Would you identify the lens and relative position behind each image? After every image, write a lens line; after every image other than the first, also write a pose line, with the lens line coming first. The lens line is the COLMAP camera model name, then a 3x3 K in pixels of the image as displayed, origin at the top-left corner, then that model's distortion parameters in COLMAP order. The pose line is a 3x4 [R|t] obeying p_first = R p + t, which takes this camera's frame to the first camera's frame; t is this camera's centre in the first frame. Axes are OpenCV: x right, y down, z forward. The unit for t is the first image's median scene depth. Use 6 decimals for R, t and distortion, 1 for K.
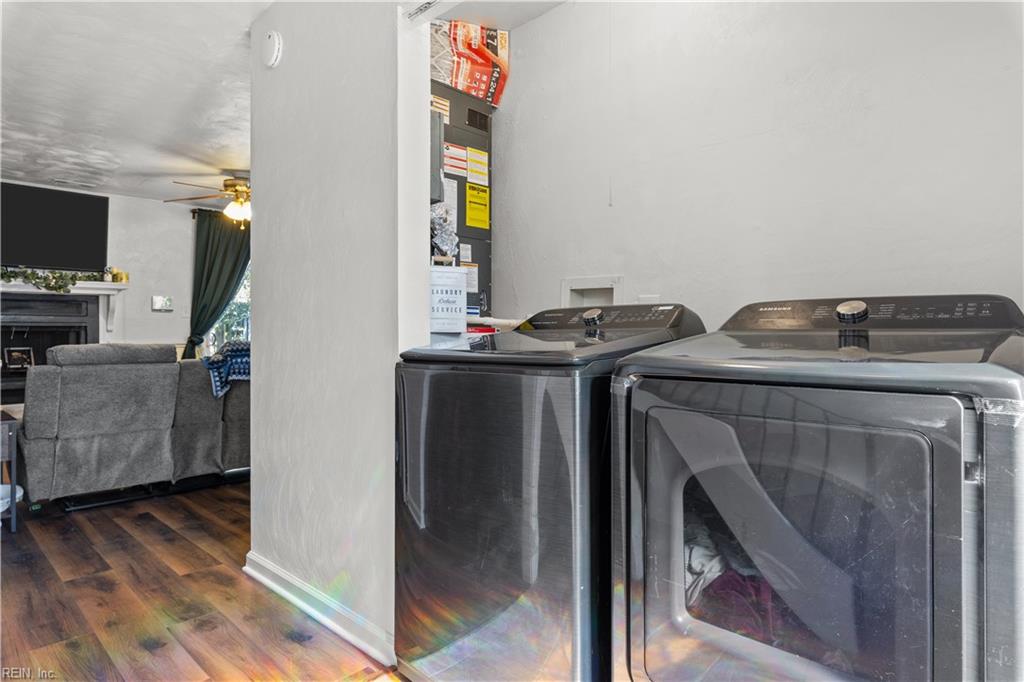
lens RADIAL K [[582.2, 0, 514.5], [0, 582.2, 328.4], [0, 0, 1]] dist [-0.000684, -0.000803]
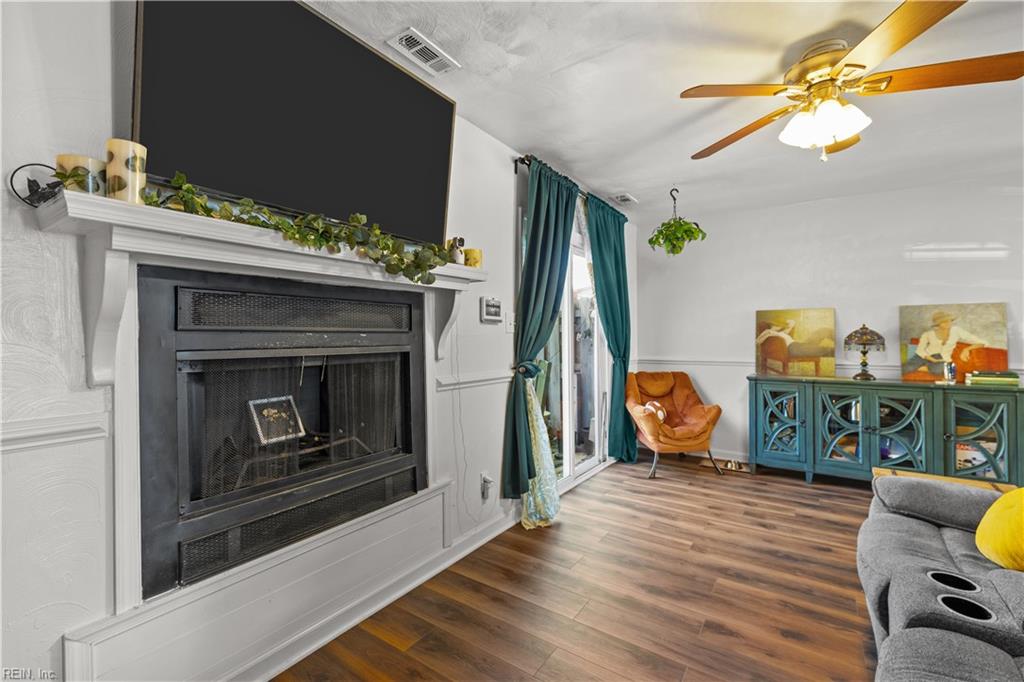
lens RADIAL K [[443.9, 0, 512.3], [0, 443.9, 337.9], [0, 0, 1]] dist [-0.001338, -0.000546]
pose [[0.985023, -0.000520, 0.172421, -1.197242], [-0.000866, 0.999968, 0.007966, -0.032627], [-0.172419, -0.007996, 0.984991, 1.005914]]
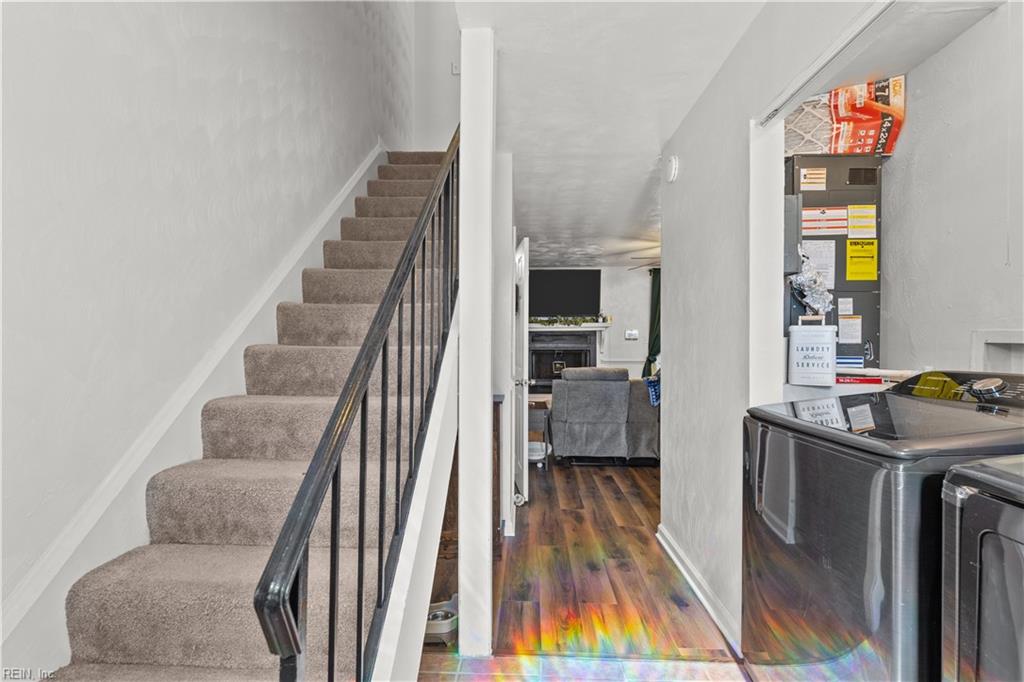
lens RADIAL K [[443.2, 0, 512.9], [0, 443.2, 344.1], [0, 0, 1]] dist [-0.000192, -0.000013]
pose [[0.666463, 0.005275, -0.745519, 0.086920], [0.002214, 0.999957, 0.009054, -0.053001], [0.745535, -0.007685, 0.666423, 0.007634]]
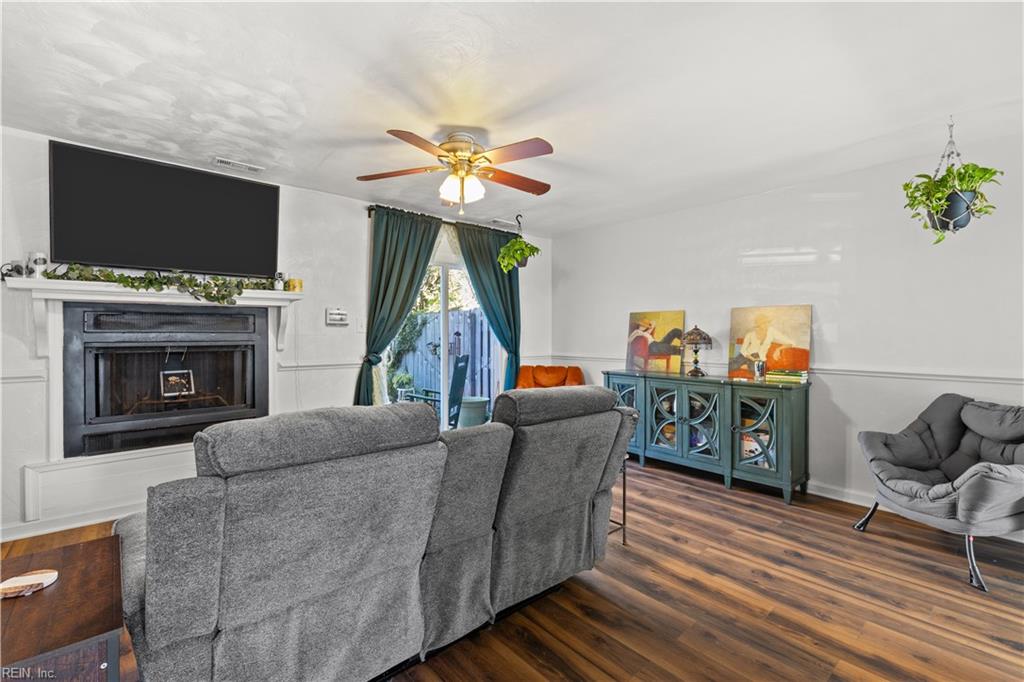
lens RADIAL K [[447.5, 0, 512.6], [0, 447.5, 336.1], [0, 0, 1]] dist [0.001784, 0.000136]
pose [[0.995923, 0.004150, -0.090113, -0.529438], [-0.003183, 0.999936, 0.010877, -0.040926], [0.090152, -0.010546, 0.995872, 0.678794]]
